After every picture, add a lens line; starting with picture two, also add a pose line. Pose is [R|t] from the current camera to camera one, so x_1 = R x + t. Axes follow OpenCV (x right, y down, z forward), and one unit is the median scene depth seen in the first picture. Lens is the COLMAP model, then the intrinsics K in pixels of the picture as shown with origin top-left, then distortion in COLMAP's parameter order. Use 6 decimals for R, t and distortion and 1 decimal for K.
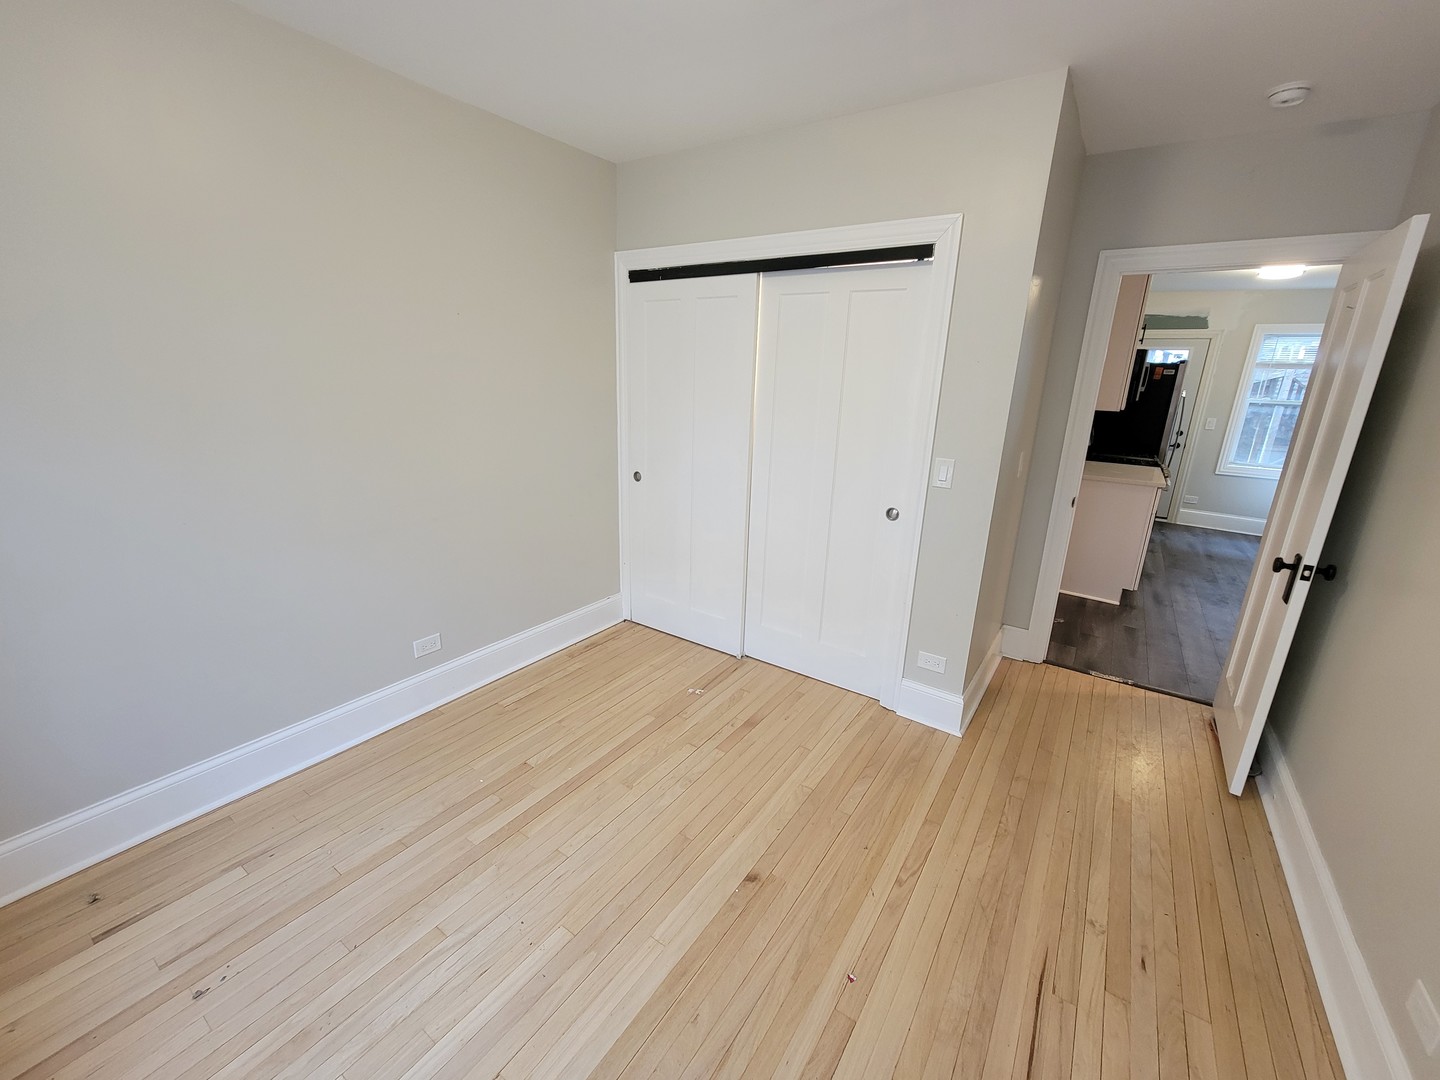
lens RADIAL K [[585.2, 0, 715.8], [0, 585.2, 543.8], [0, 0, 1]] dist [-0.003100, 0.000177]
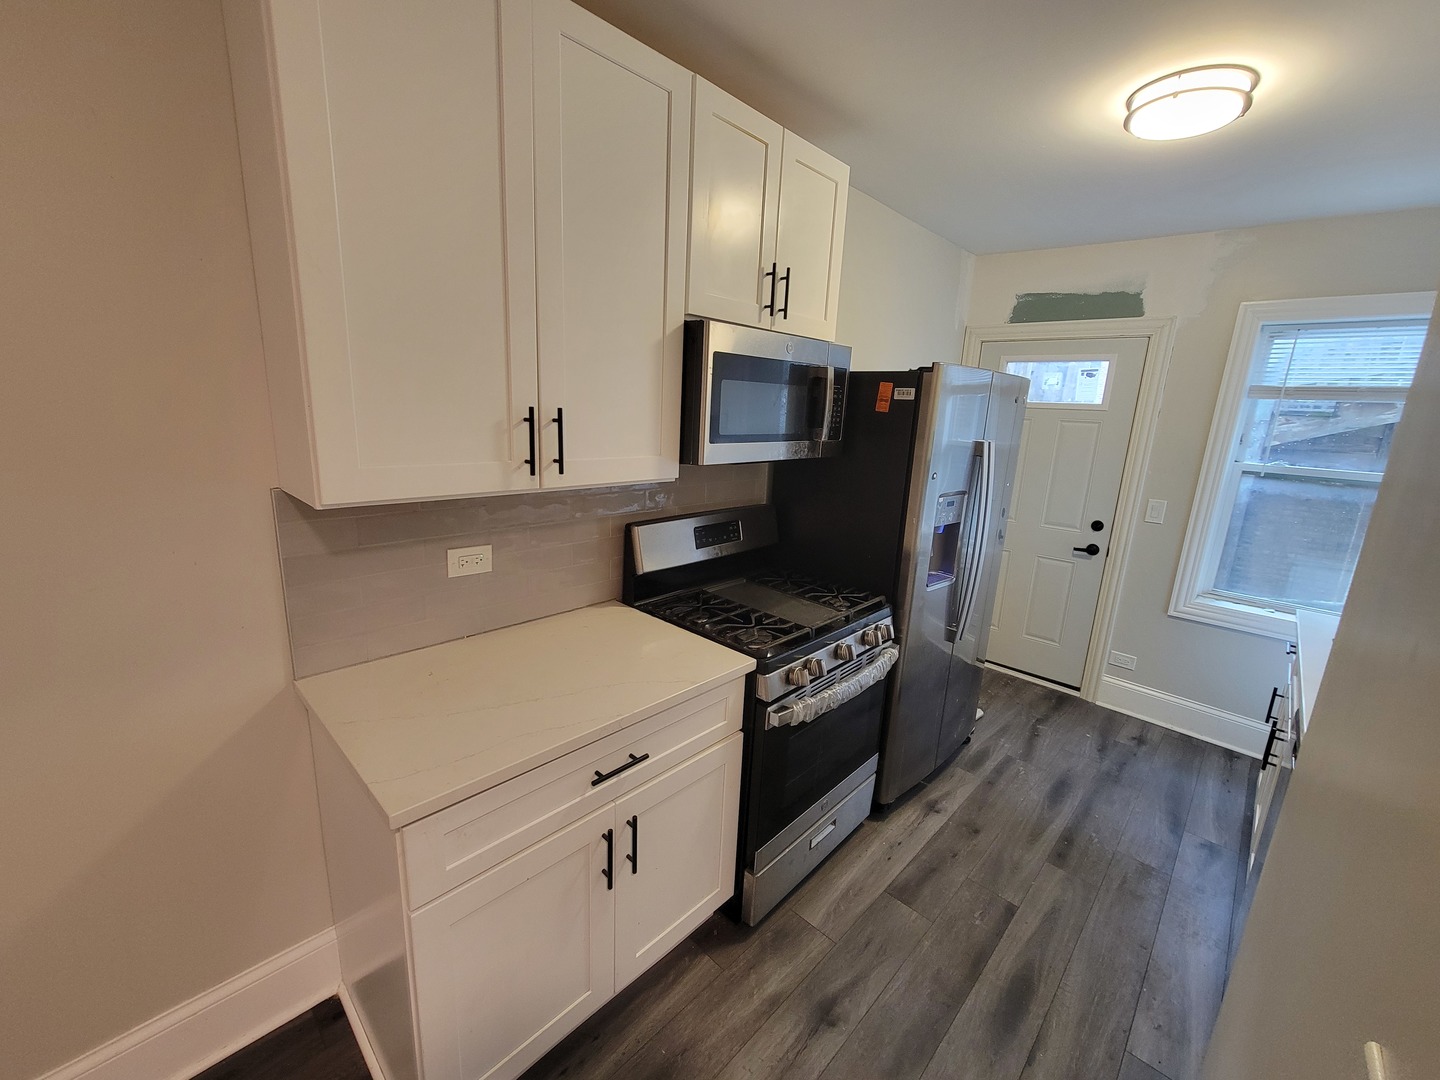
lens RADIAL K [[585.2, 0, 715.8], [0, 585.2, 543.8], [0, 0, 1]] dist [-0.003100, 0.000177]
pose [[0.985942, 0.054604, -0.157916, 1.703999], [-0.064254, 0.996324, -0.056658, -0.384242], [0.154242, 0.066008, 0.985826, 1.413770]]
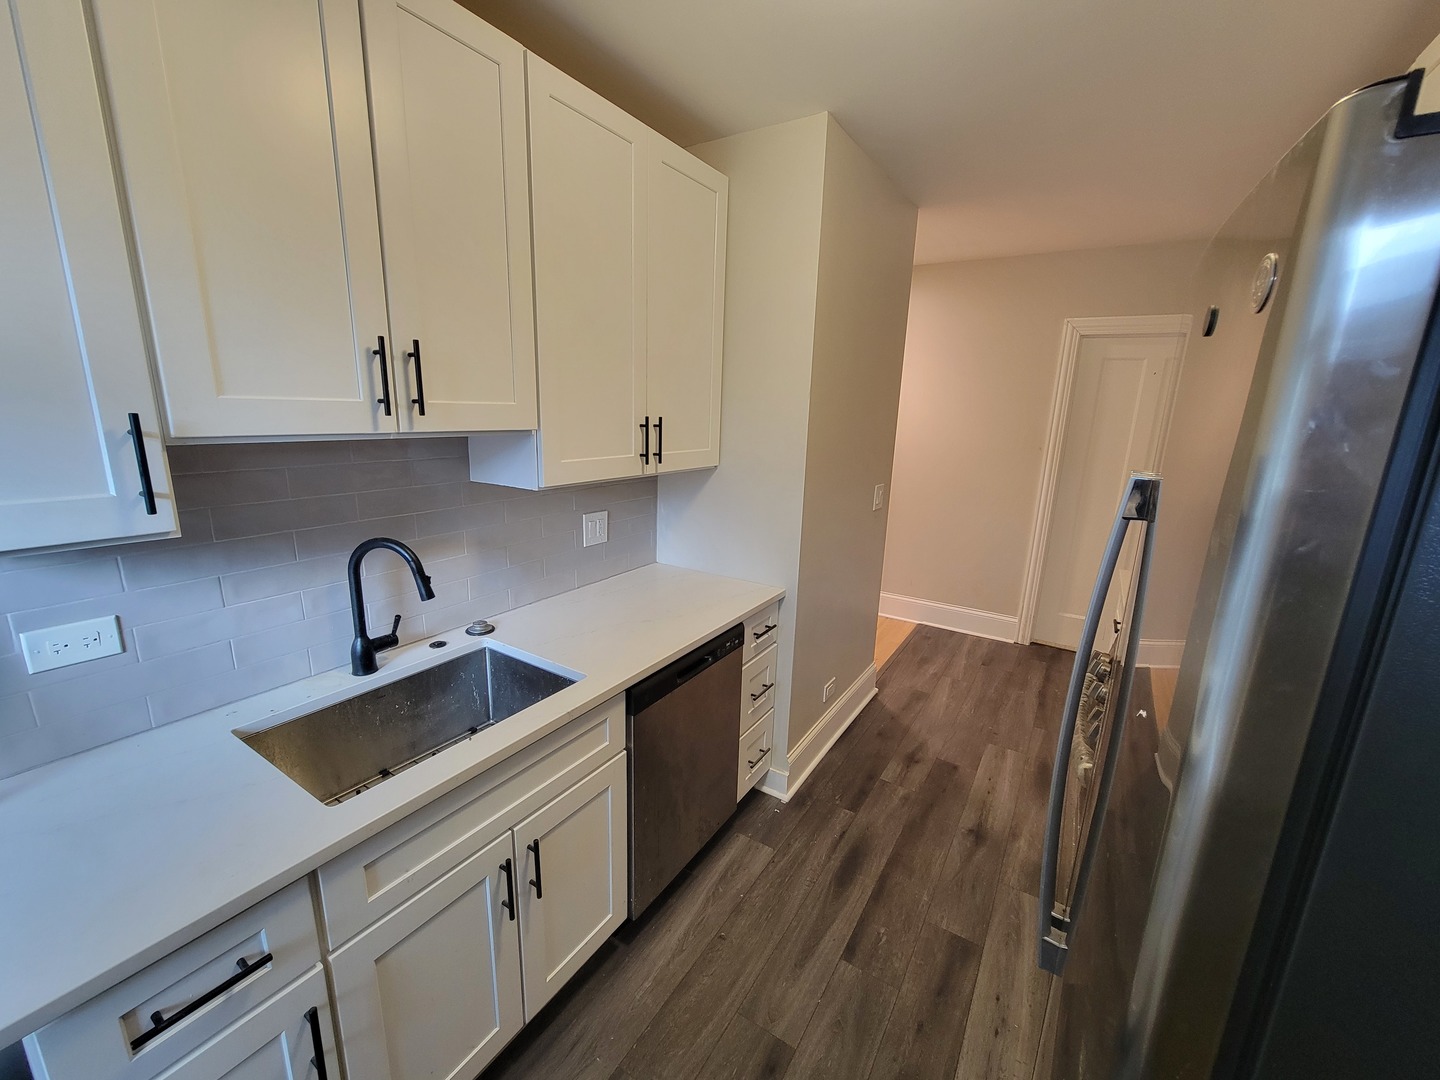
lens RADIAL K [[593.9, 0, 717.1], [0, 593.9, 538.3], [0, 0, 1]] dist [0.000335, 0.000775]
pose [[-0.997676, -0.050444, -0.045799, 2.294295], [-0.066407, 0.870274, 0.488070, -0.789682], [0.015237, 0.489977, -0.871602, 2.853731]]
